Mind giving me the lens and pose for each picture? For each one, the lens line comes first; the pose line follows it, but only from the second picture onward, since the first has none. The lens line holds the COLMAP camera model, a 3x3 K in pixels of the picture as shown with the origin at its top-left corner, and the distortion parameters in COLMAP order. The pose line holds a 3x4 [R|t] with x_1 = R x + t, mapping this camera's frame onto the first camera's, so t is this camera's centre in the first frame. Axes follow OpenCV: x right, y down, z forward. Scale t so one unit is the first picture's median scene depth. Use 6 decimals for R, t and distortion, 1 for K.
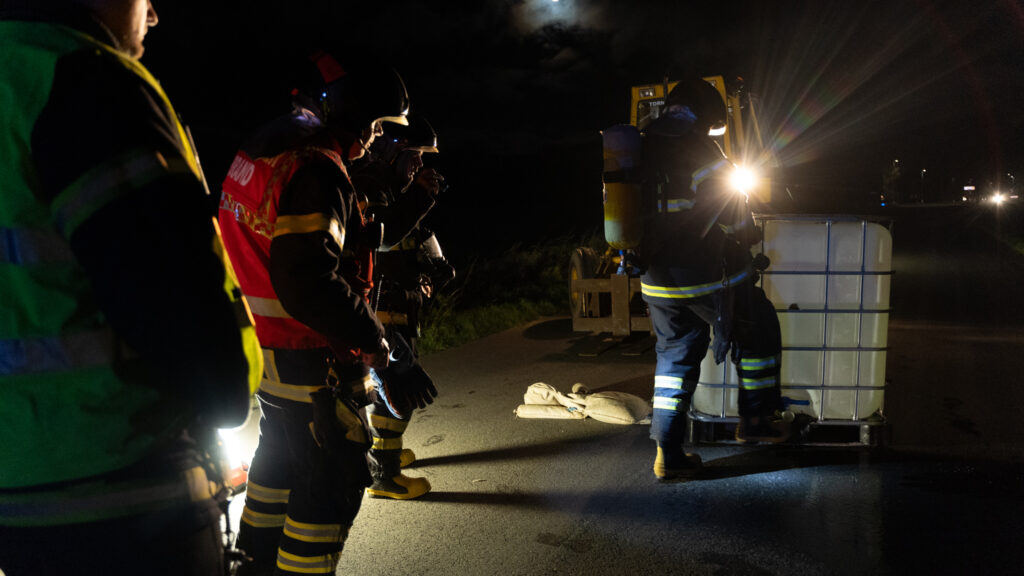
lens RADIAL K [[845.6, 0, 511.5], [0, 845.6, 286.8], [0, 0, 1]] dist [-0.016123, -0.002913]
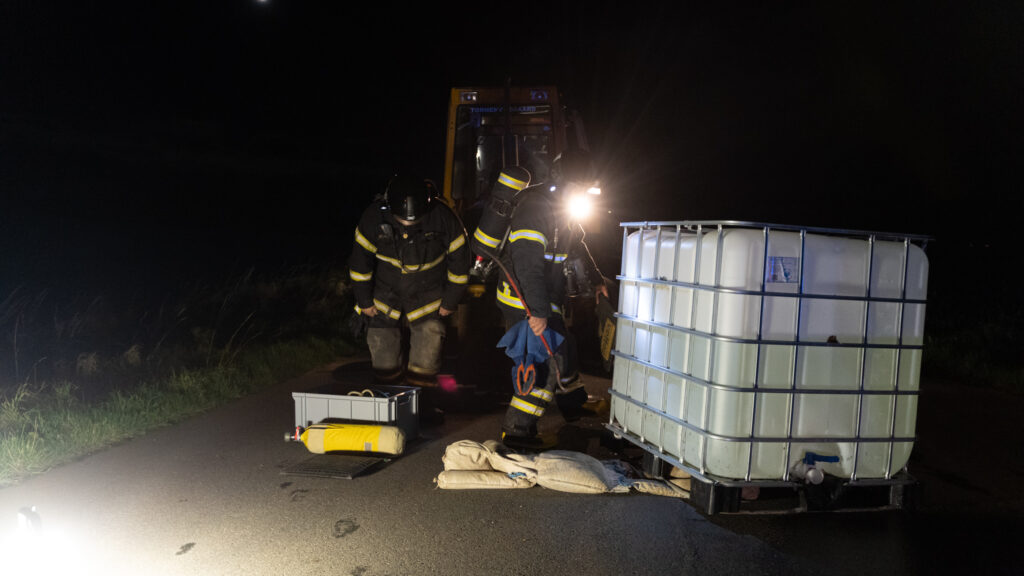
lens RADIAL K [[922.4, 0, 512.4], [0, 922.4, 289.9], [0, 0, 1]] dist [-0.005118, -0.003342]
pose [[0.939459, 0.037305, 0.340624, -0.235903], [-0.021204, 0.998480, -0.050871, 0.025357], [-0.342004, 0.040569, 0.938822, 0.254329]]
